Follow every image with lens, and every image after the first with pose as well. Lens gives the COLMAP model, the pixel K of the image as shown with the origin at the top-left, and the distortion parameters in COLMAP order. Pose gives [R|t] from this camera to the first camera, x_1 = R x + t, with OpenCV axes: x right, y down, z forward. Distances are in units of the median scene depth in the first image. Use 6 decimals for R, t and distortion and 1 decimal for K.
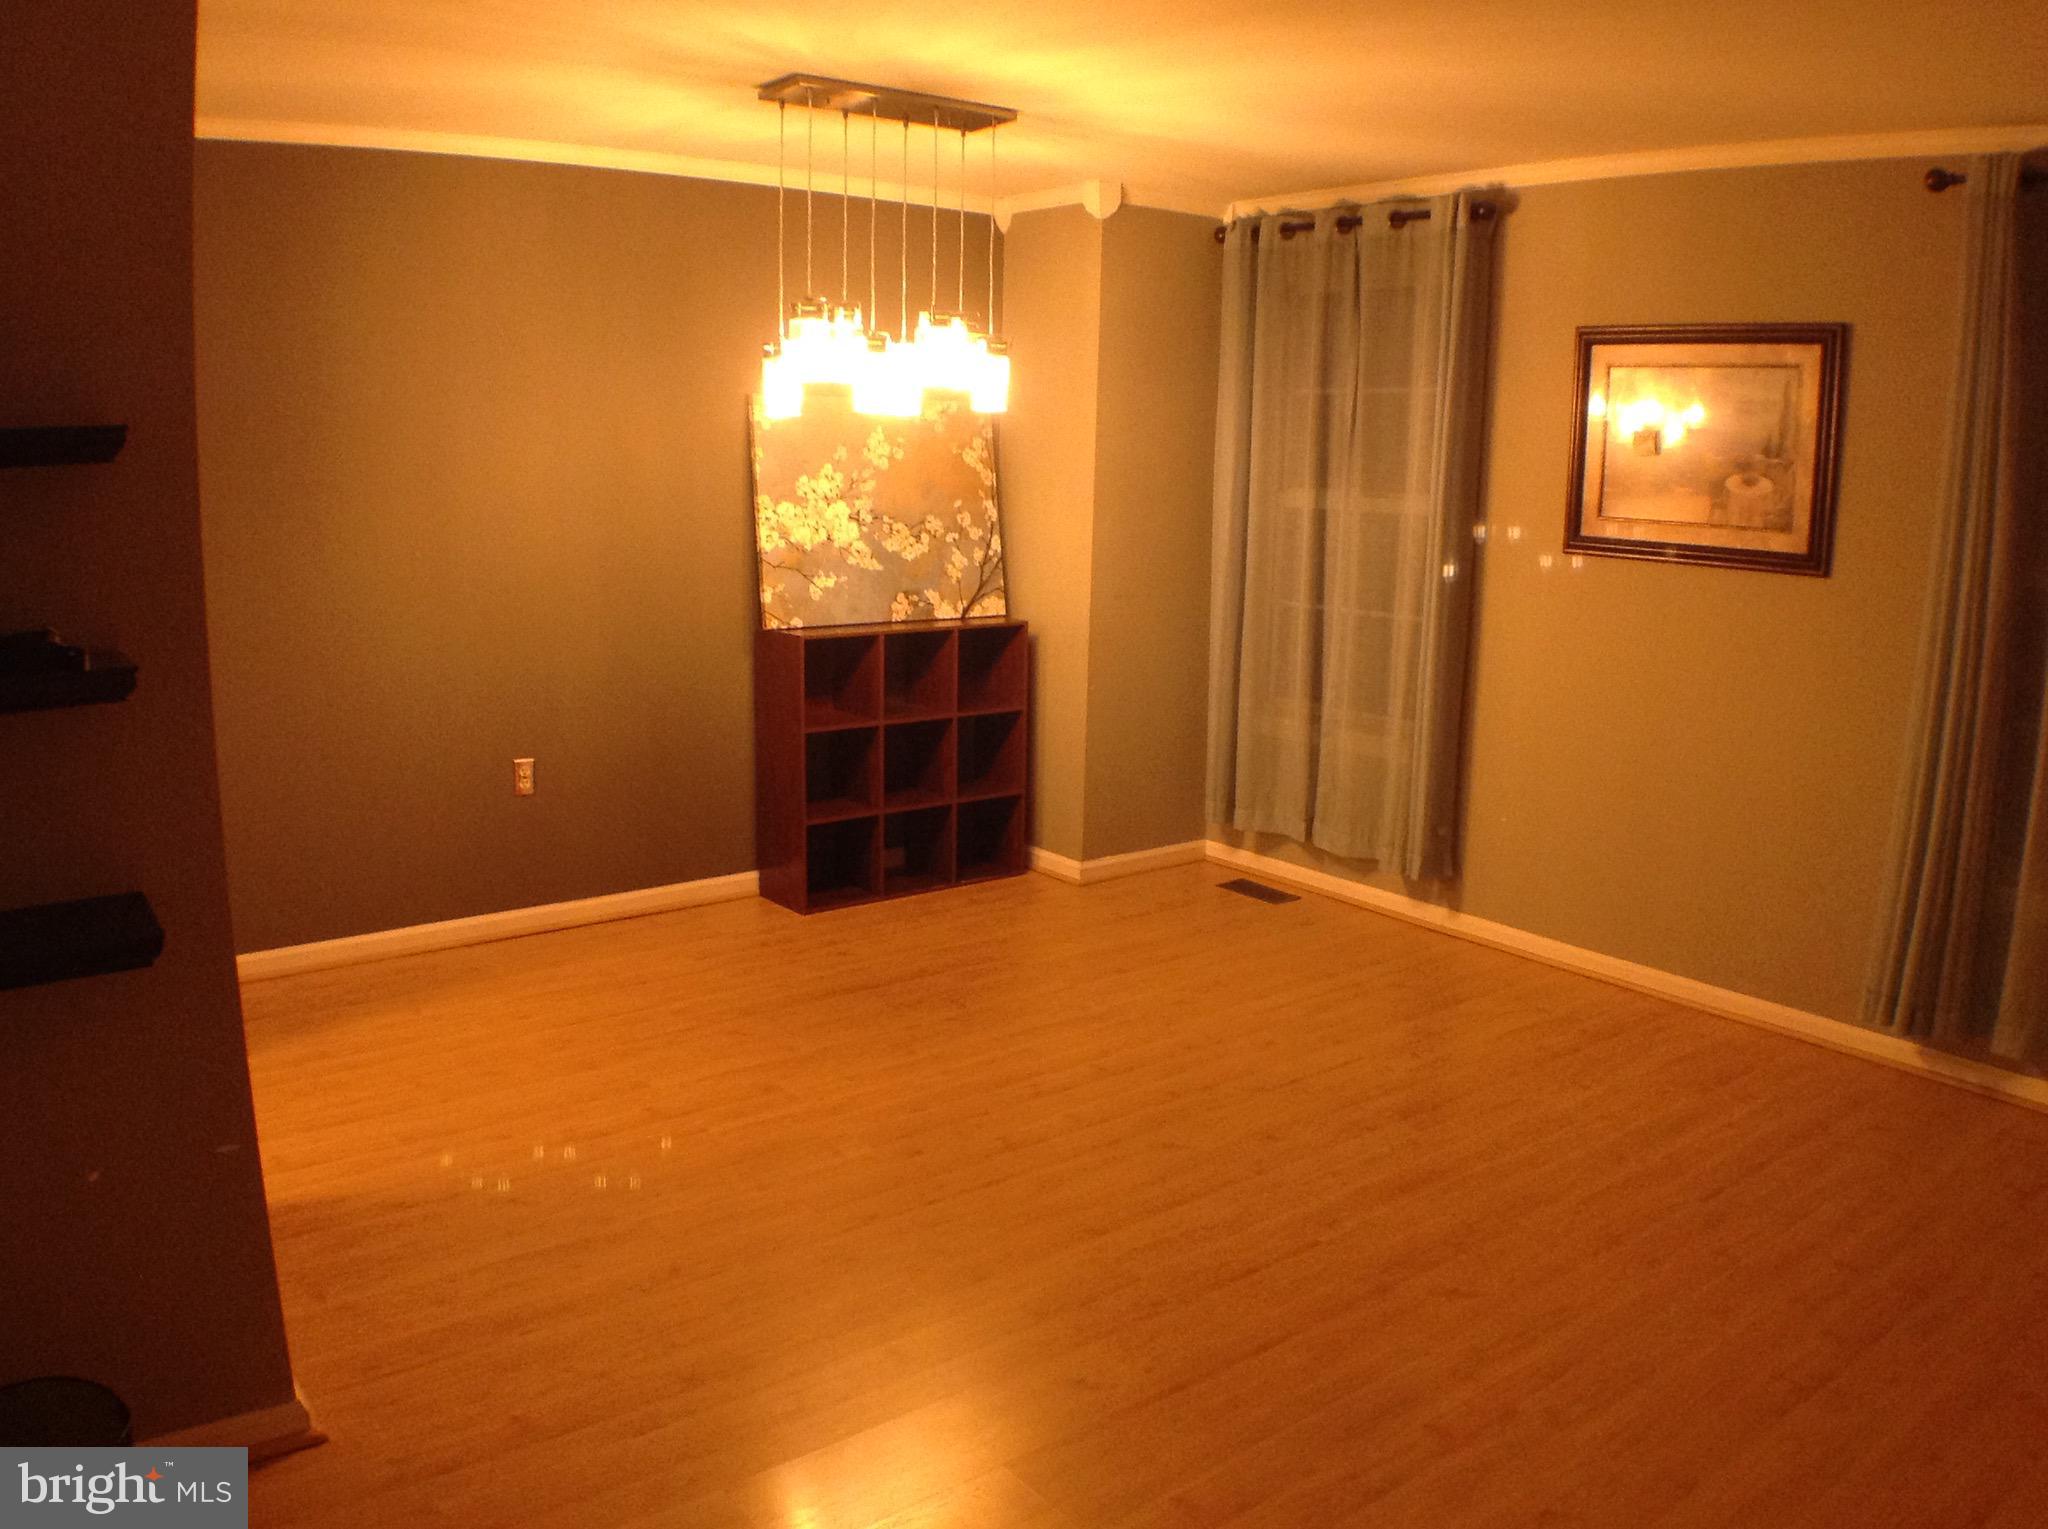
lens RADIAL K [[1598.7, 0, 986.7], [0, 1598.7, 760.5], [0, 0, 1]] dist [-0.105721, -0.079938]
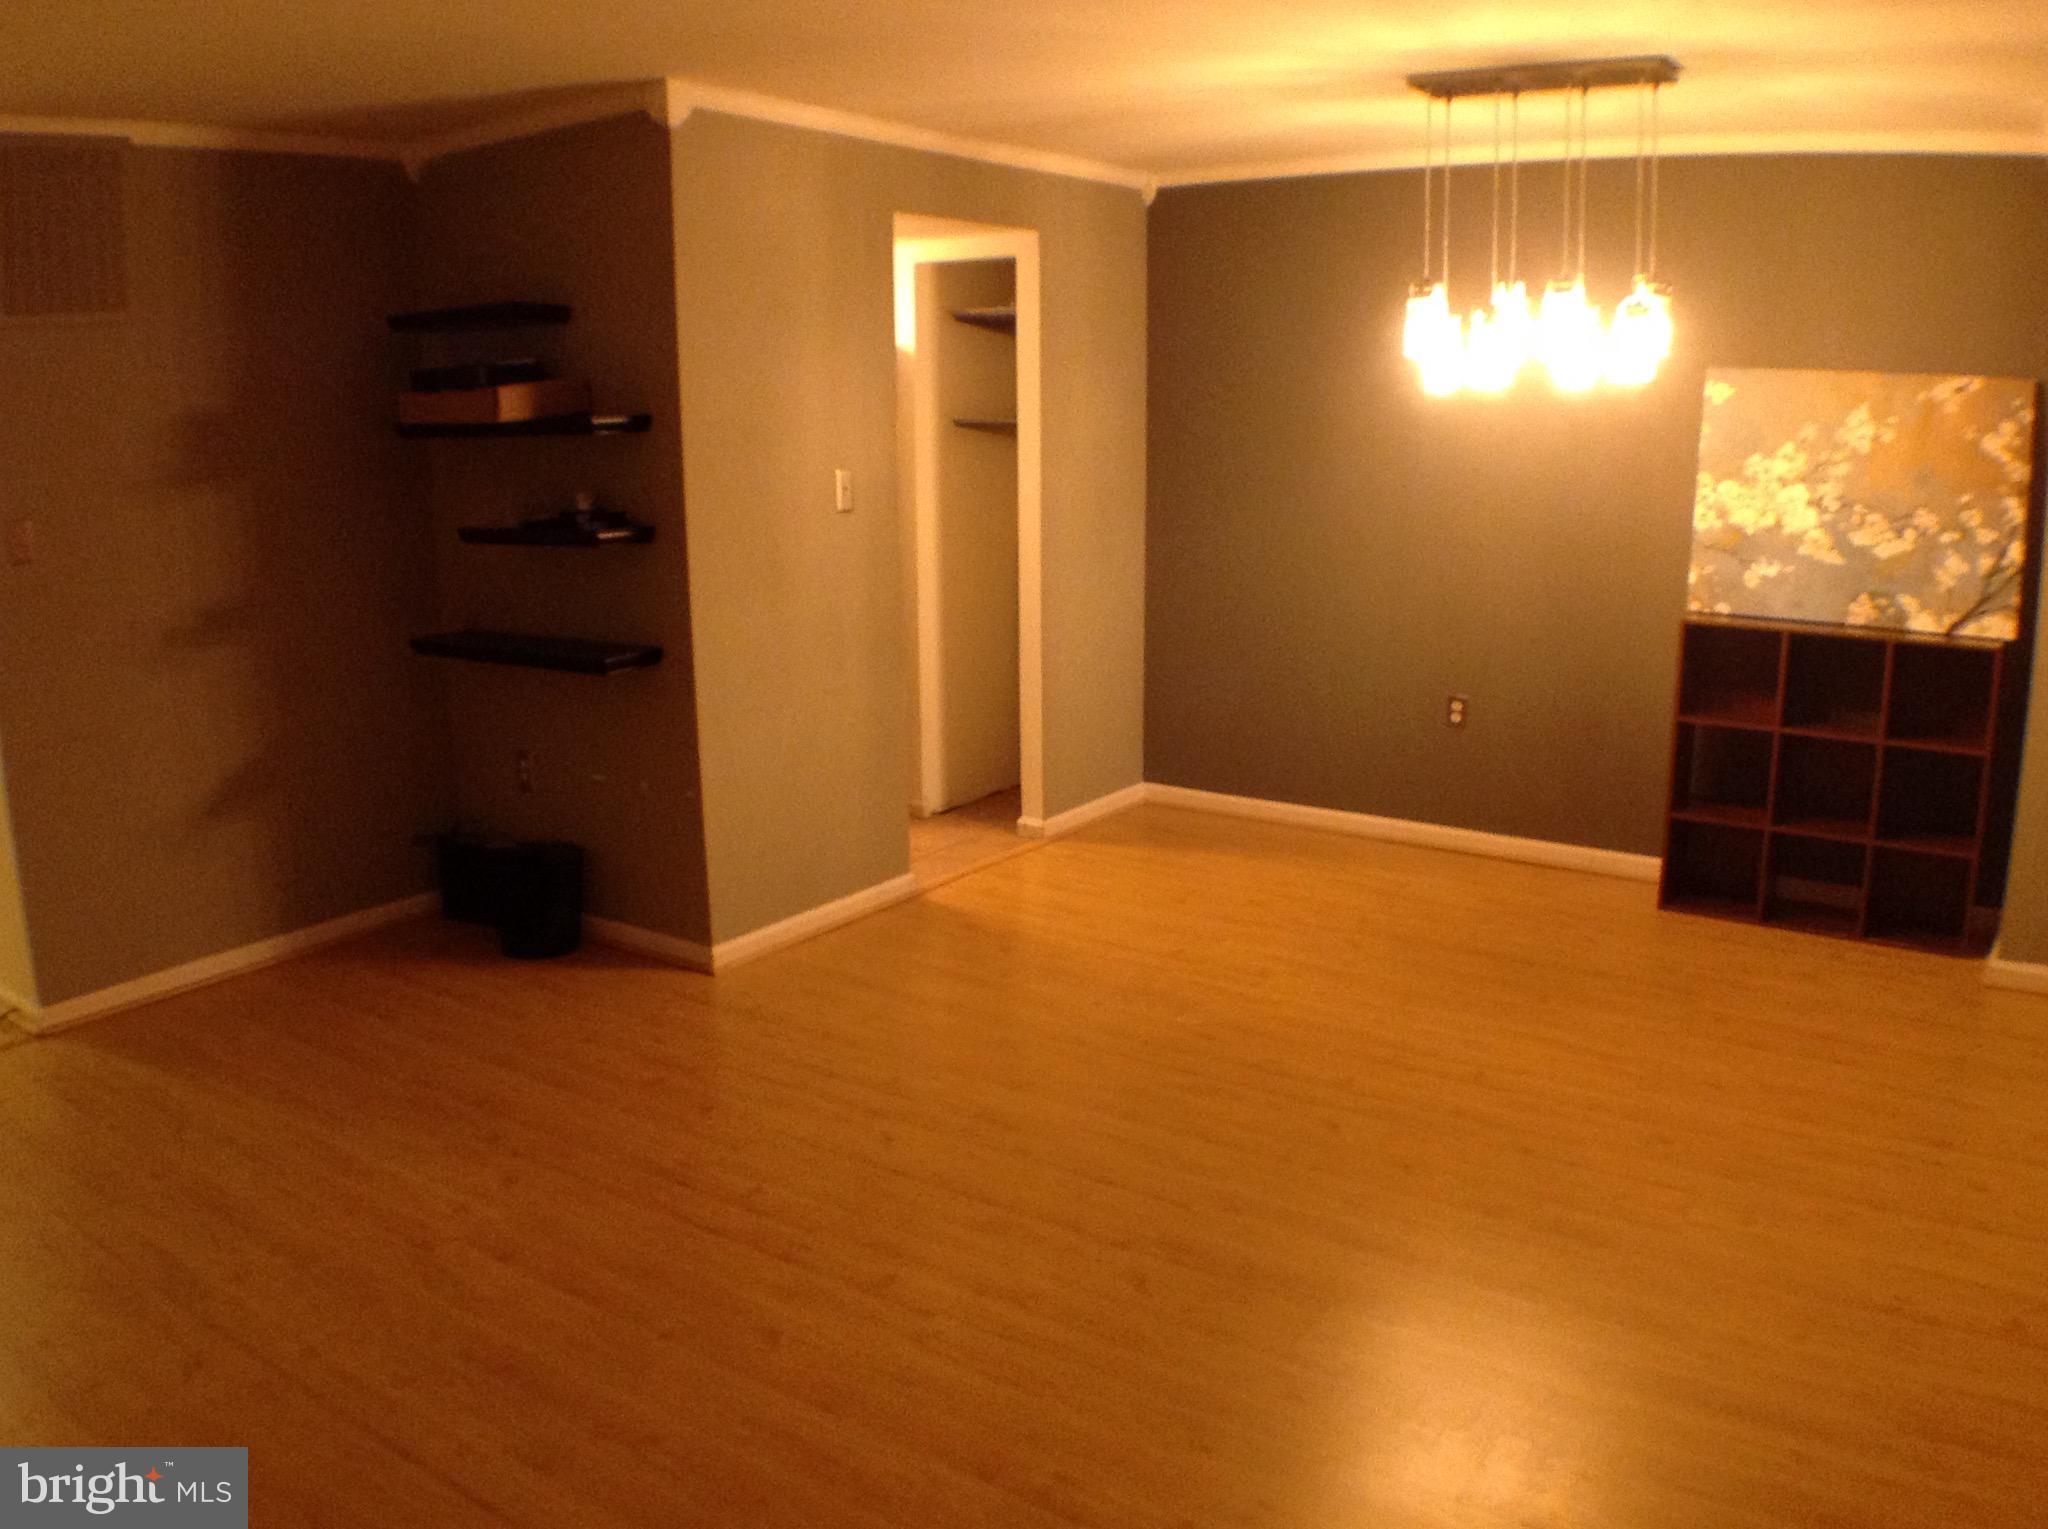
lens RADIAL K [[1619.9, 0, 1024.0], [0, 1619.9, 764.5], [0, 0, 1]] dist [-0.107147, -0.089610]
pose [[0.311975, 0.193524, -0.930172, 0.623672], [-0.171577, 0.974414, 0.145182, -0.059577], [0.934469, 0.114303, 0.337198, 0.300638]]
